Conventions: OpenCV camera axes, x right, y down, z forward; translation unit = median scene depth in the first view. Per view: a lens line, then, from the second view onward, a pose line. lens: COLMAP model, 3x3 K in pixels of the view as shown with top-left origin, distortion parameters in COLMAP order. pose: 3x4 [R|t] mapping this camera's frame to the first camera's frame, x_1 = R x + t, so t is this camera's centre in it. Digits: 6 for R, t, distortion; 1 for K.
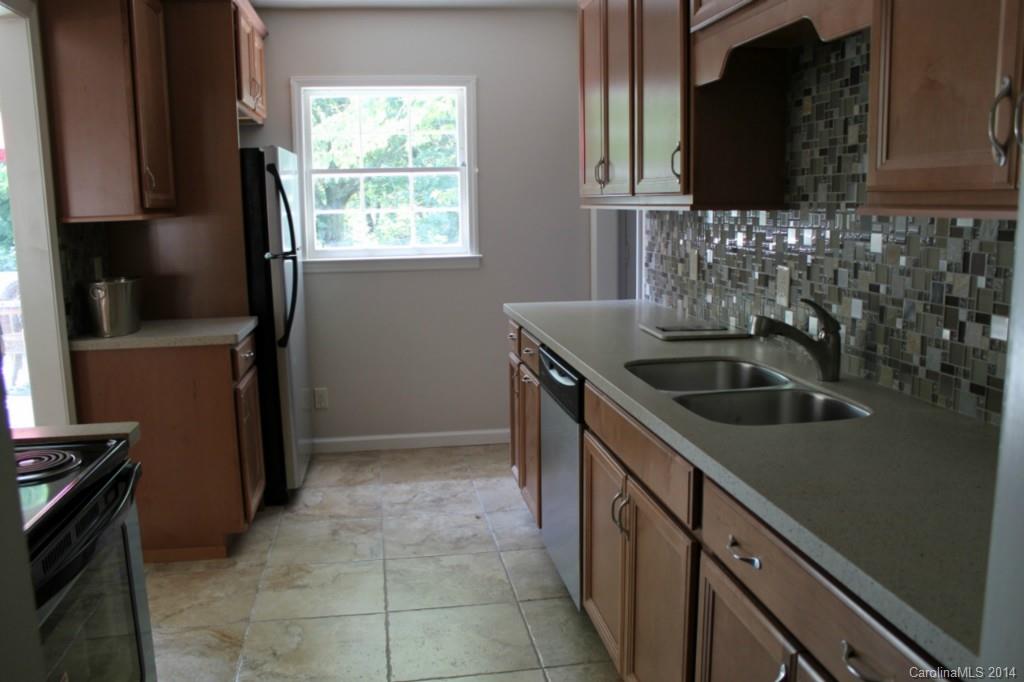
lens RADIAL K [[851.9, 0, 512.0], [0, 851.9, 341.0], [0, 0, 1]] dist [-0.159280, 0.129544]
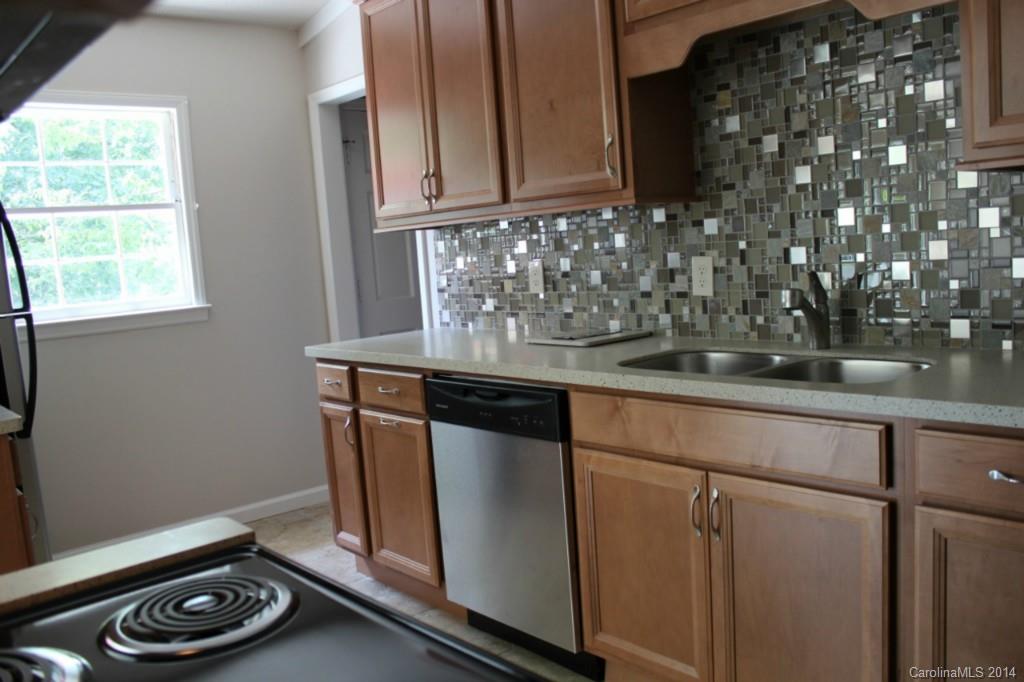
lens RADIAL K [[851.9, 0, 512.0], [0, 851.9, 341.0], [0, 0, 1]] dist [-0.159280, 0.129544]
pose [[0.842421, -0.104456, 0.528598, -0.321417], [0.144634, 0.988863, -0.035093, 0.011548], [-0.519045, 0.106016, 0.848147, 0.192191]]
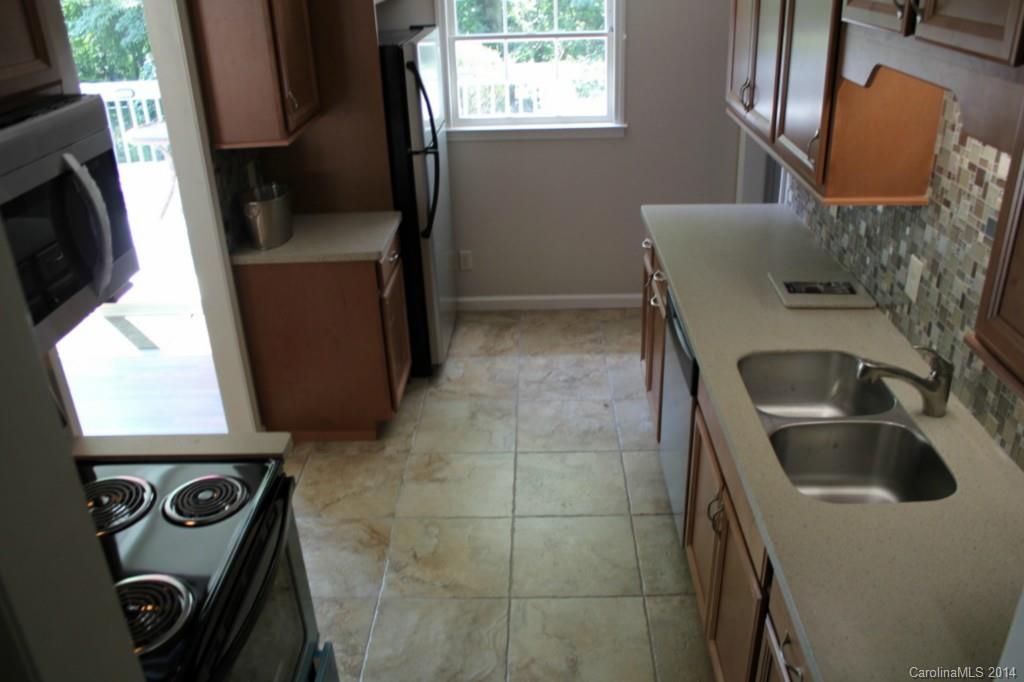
lens RADIAL K [[851.9, 0, 512.0], [0, 851.9, 341.0], [0, 0, 1]] dist [-0.159280, 0.129544]
pose [[0.982653, 0.064993, -0.173695, 0.027052], [-0.012007, 0.956912, 0.290128, -0.202993], [0.185067, -0.283010, 0.941093, -0.007899]]
